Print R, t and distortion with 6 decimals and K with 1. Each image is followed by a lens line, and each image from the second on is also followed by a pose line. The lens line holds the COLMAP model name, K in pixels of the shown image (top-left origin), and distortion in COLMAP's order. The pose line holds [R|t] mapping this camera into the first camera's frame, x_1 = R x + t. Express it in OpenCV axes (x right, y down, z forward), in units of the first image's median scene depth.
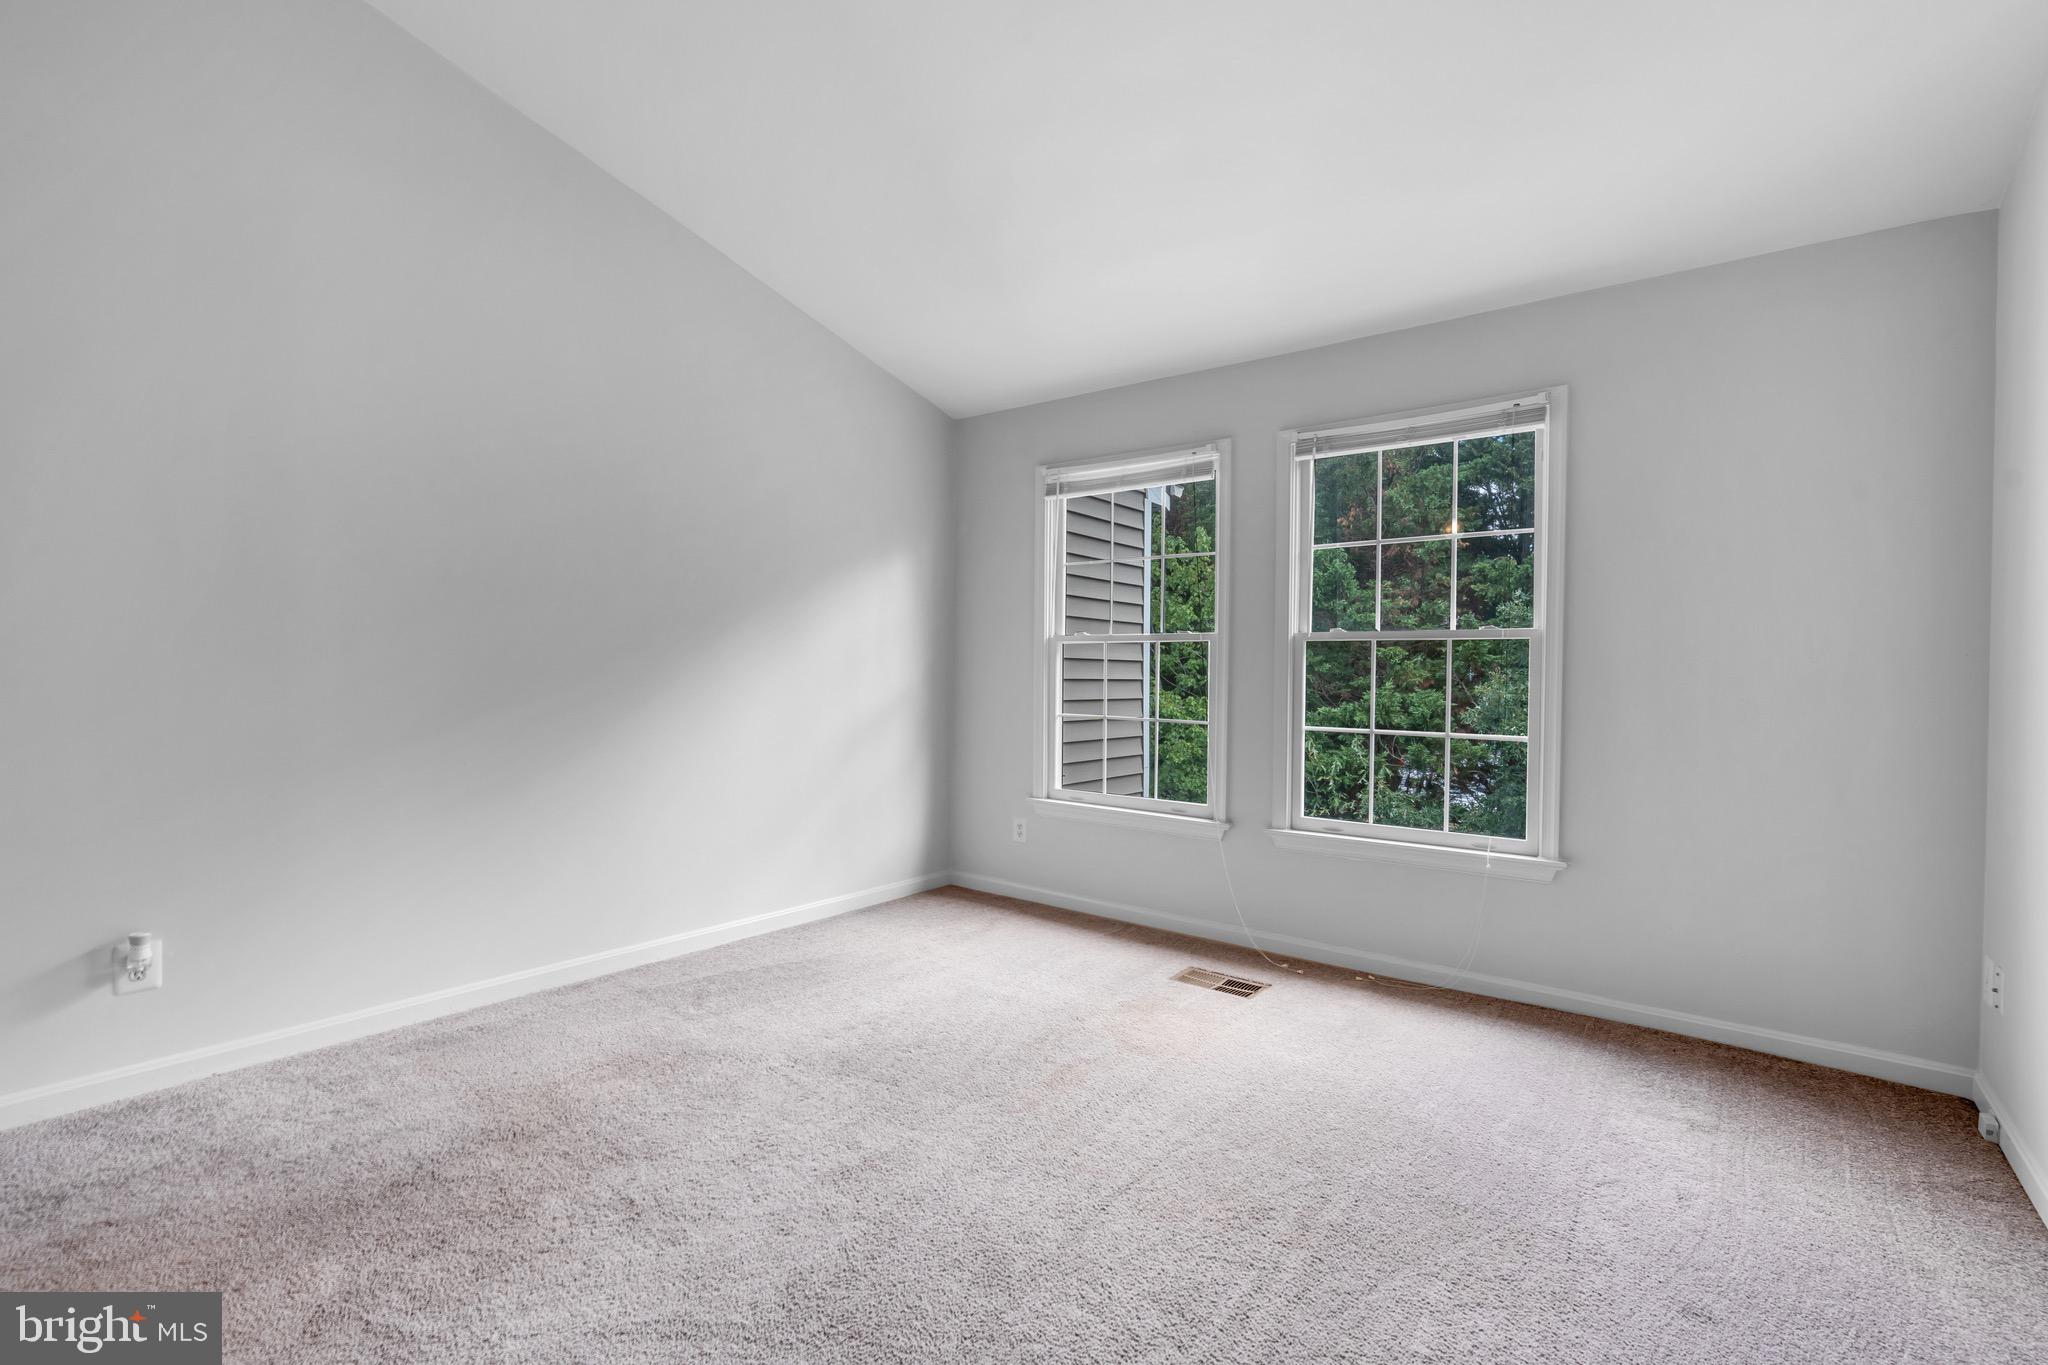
lens RADIAL K [[933.9, 0, 1024.0], [0, 933.9, 682.5], [0, 0, 1]] dist [0.001234, 0.000456]
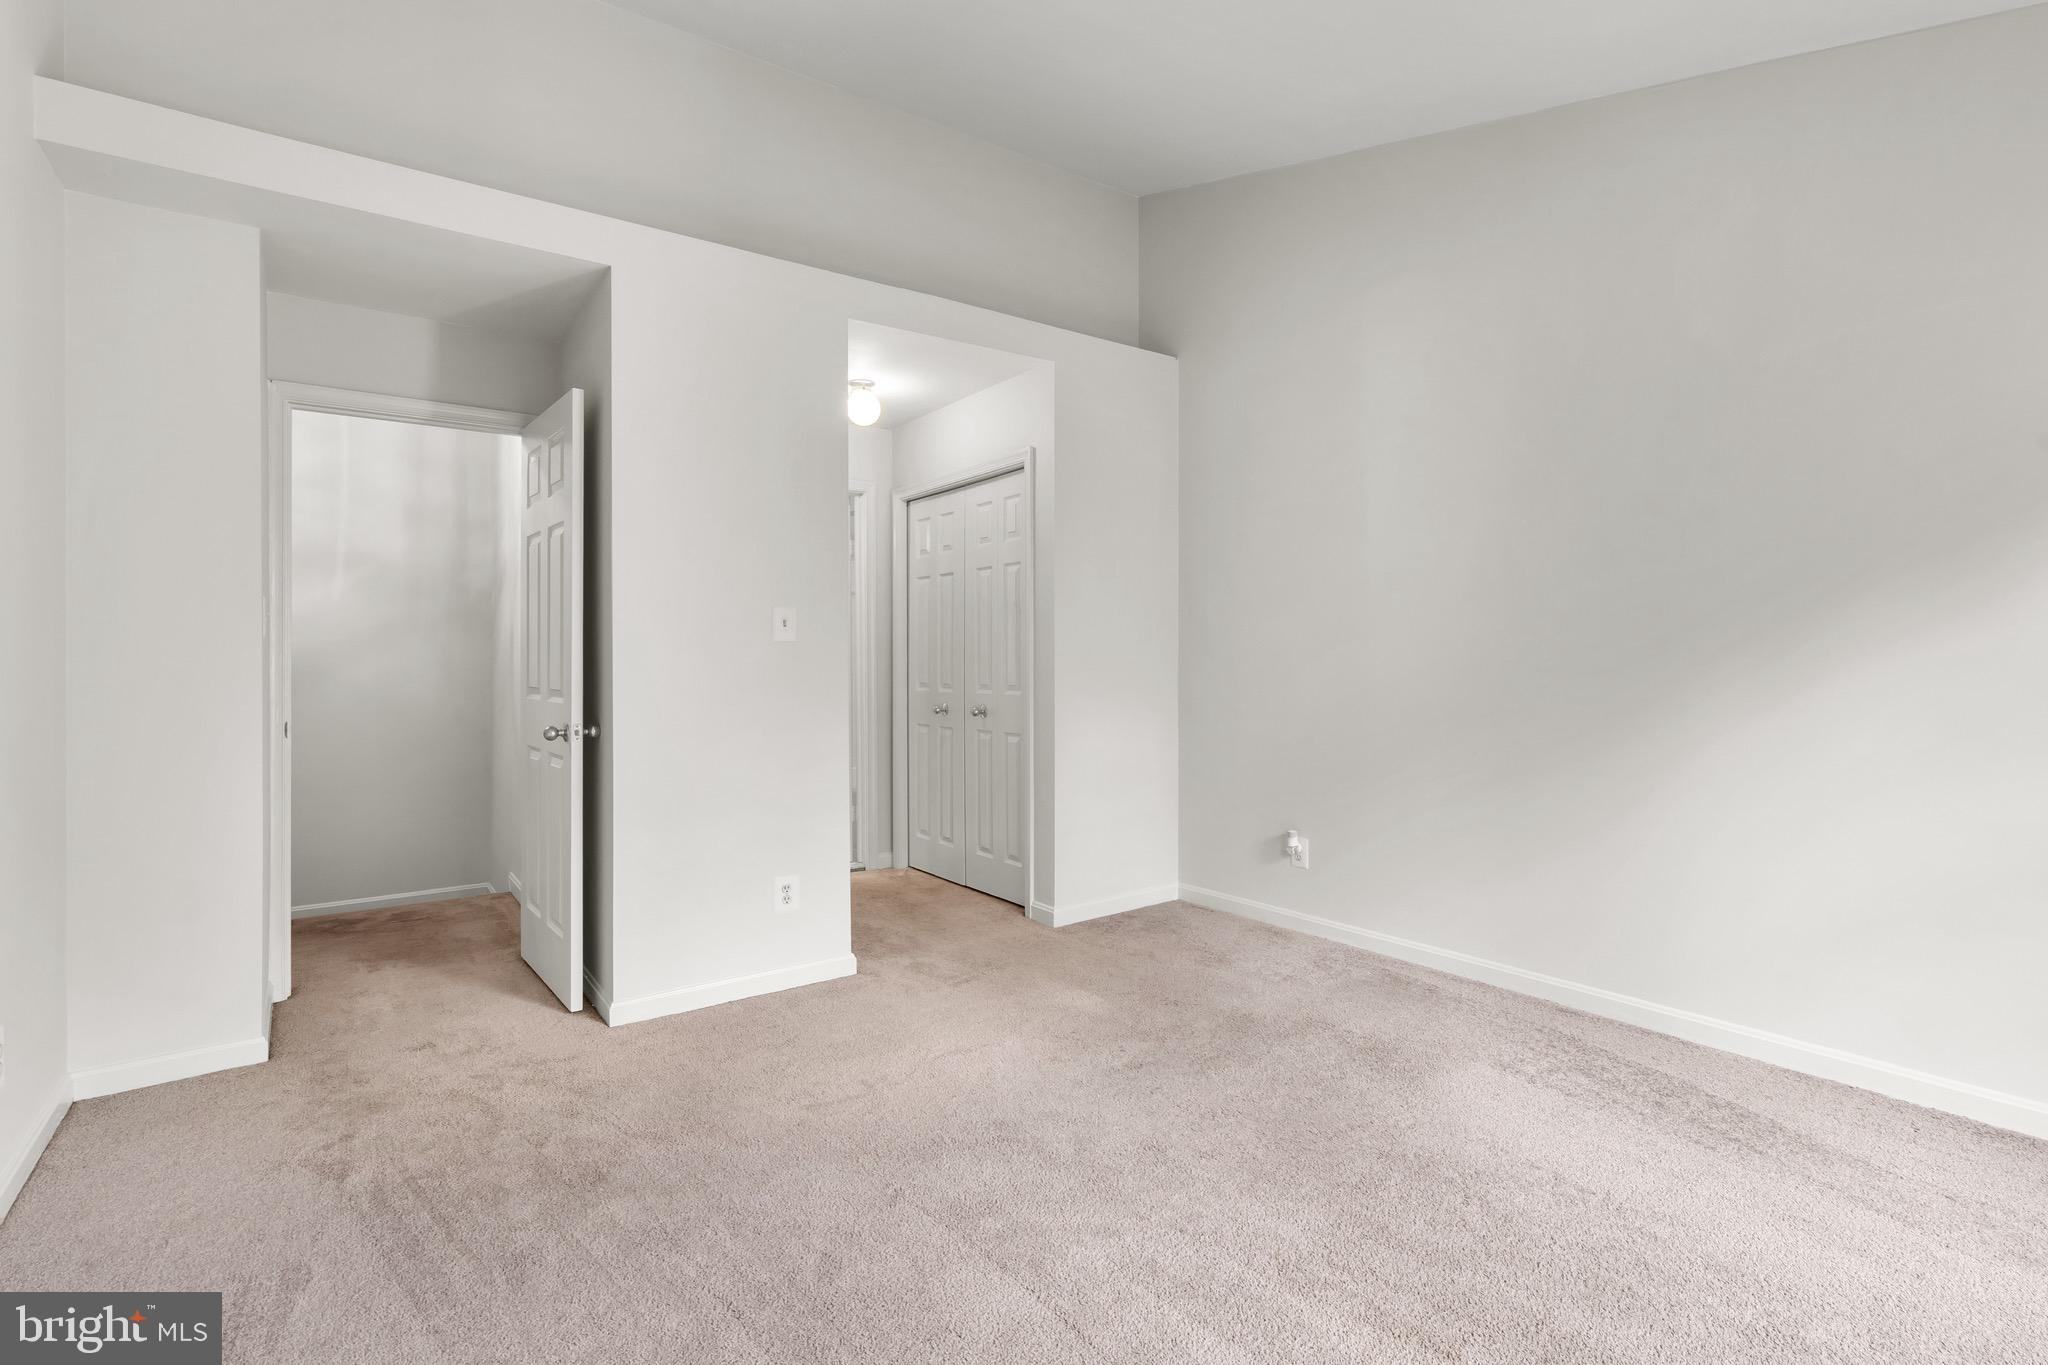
lens RADIAL K [[933.9, 0, 1024.0], [0, 933.9, 682.5], [0, 0, 1]] dist [0.001234, 0.000456]
pose [[-0.285122, 0.002817, -0.958487, 0.896965], [-0.012645, 0.999898, 0.006700, 0.011352], [0.958408, 0.014030, -0.285057, 1.244227]]
